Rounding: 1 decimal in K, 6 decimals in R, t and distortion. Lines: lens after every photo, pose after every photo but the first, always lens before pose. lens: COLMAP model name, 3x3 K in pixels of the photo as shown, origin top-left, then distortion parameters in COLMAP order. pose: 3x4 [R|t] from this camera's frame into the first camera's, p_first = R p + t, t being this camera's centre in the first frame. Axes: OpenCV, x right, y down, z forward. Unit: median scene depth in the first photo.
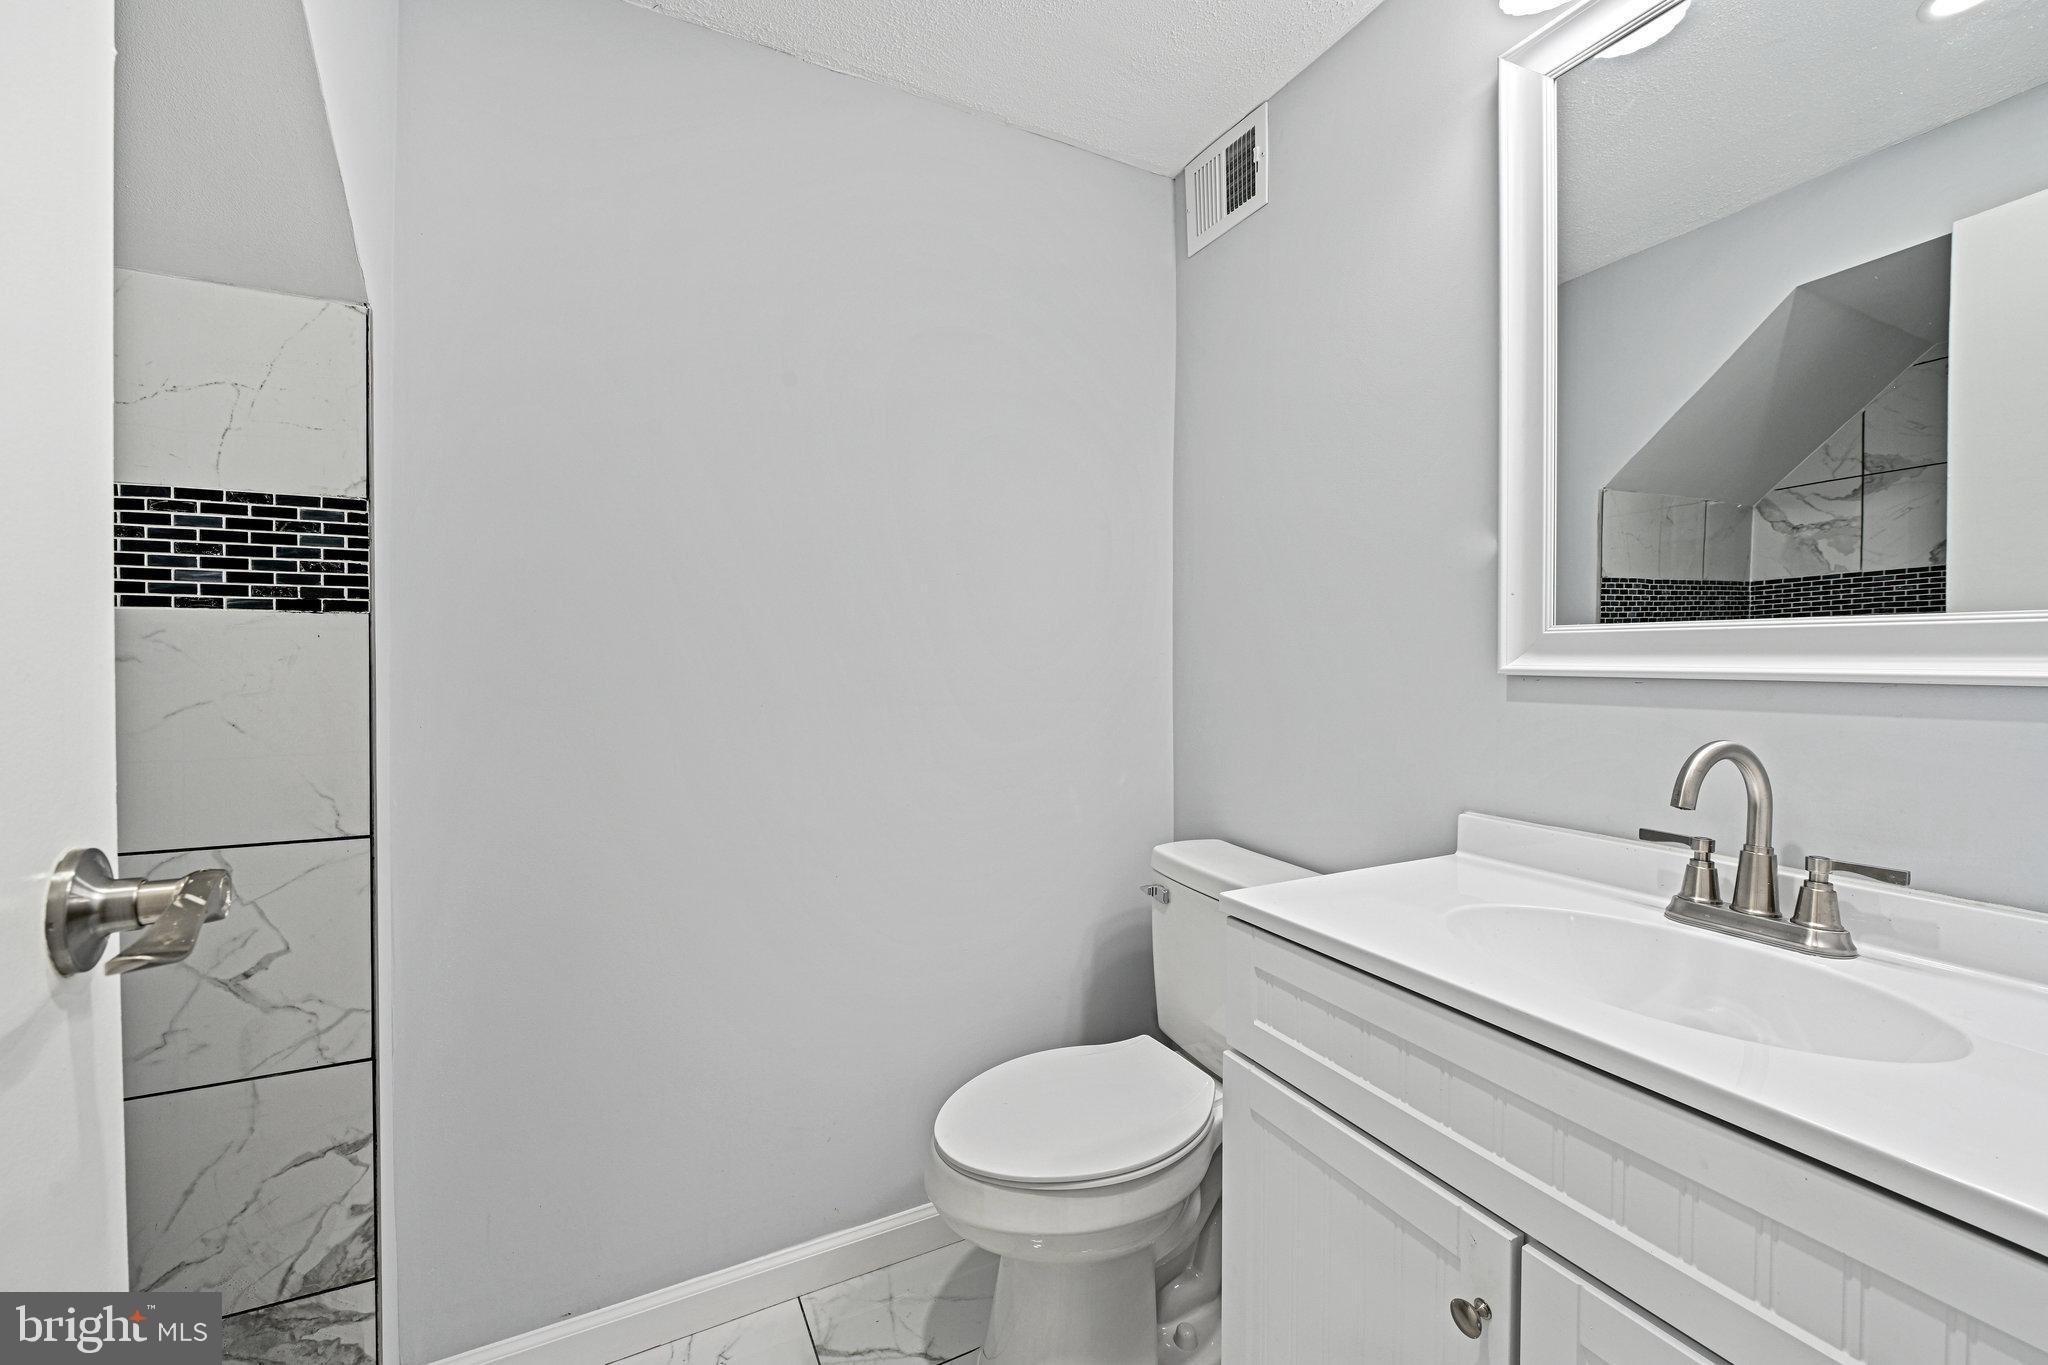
lens RADIAL K [[826.9, 0, 1025.9], [0, 826.9, 666.1], [0, 0, 1]] dist [-0.007757, -0.000684]
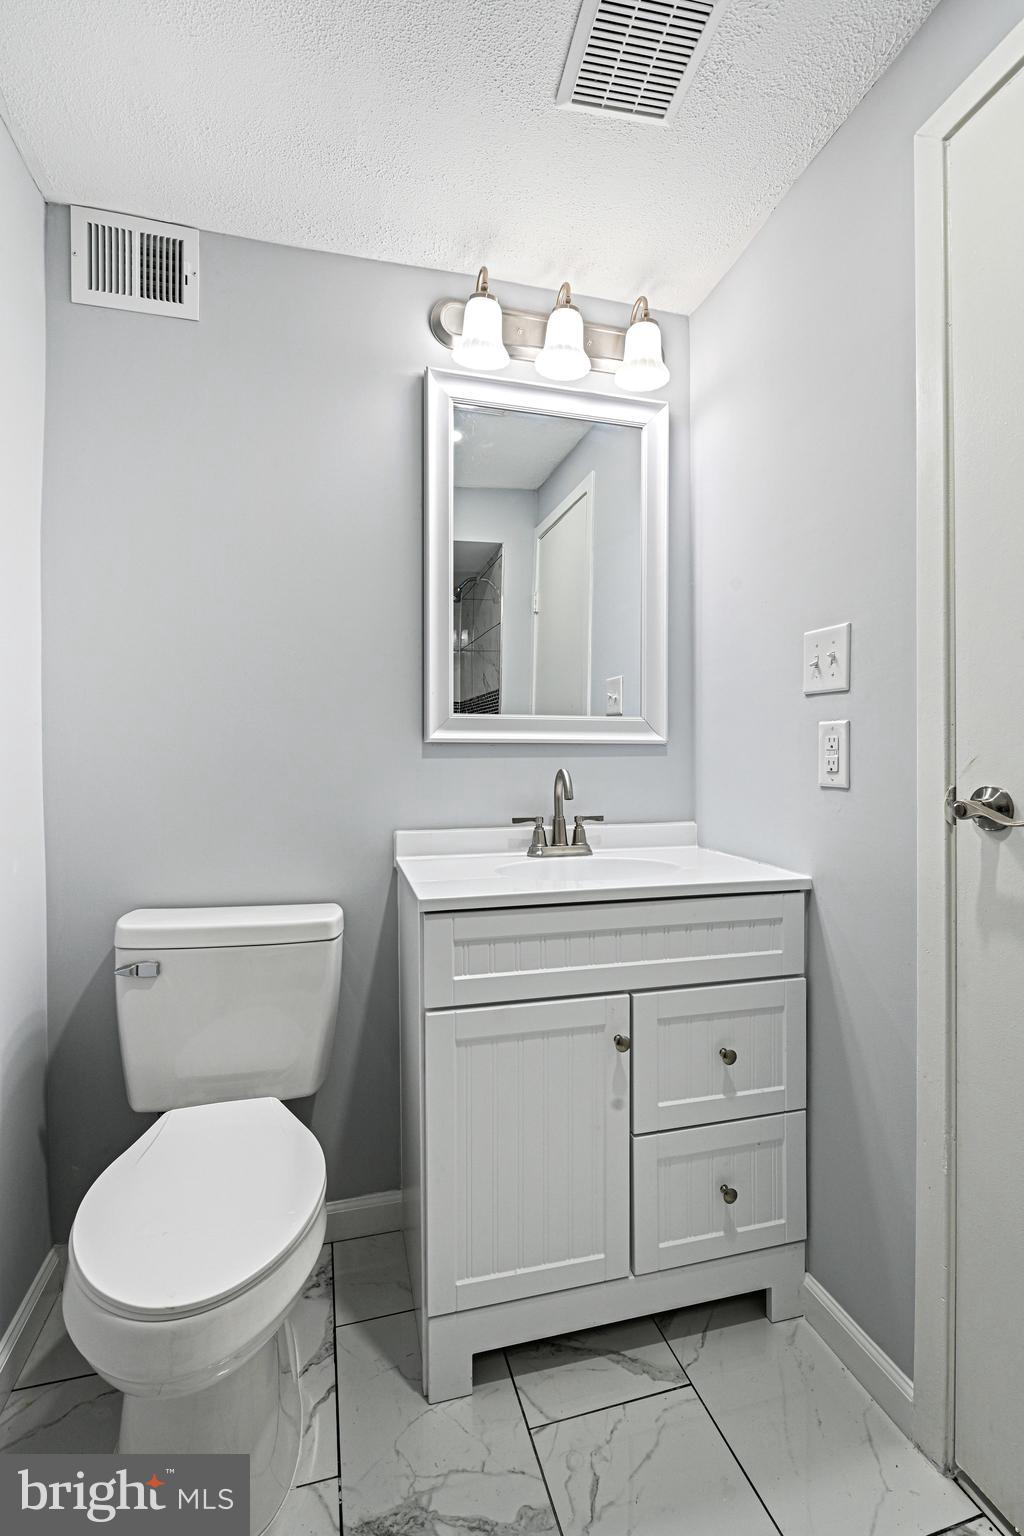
lens RADIAL K [[667.0, 0, 543.4], [0, 667.0, 754.5], [0, 0, 1]] dist [-0.010339, -0.001967]
pose [[0.189133, 0.002280, 0.981949, -0.651171], [0.006931, 0.999969, -0.003657, 0.040435], [-0.981927, 0.007498, 0.189112, 0.497378]]
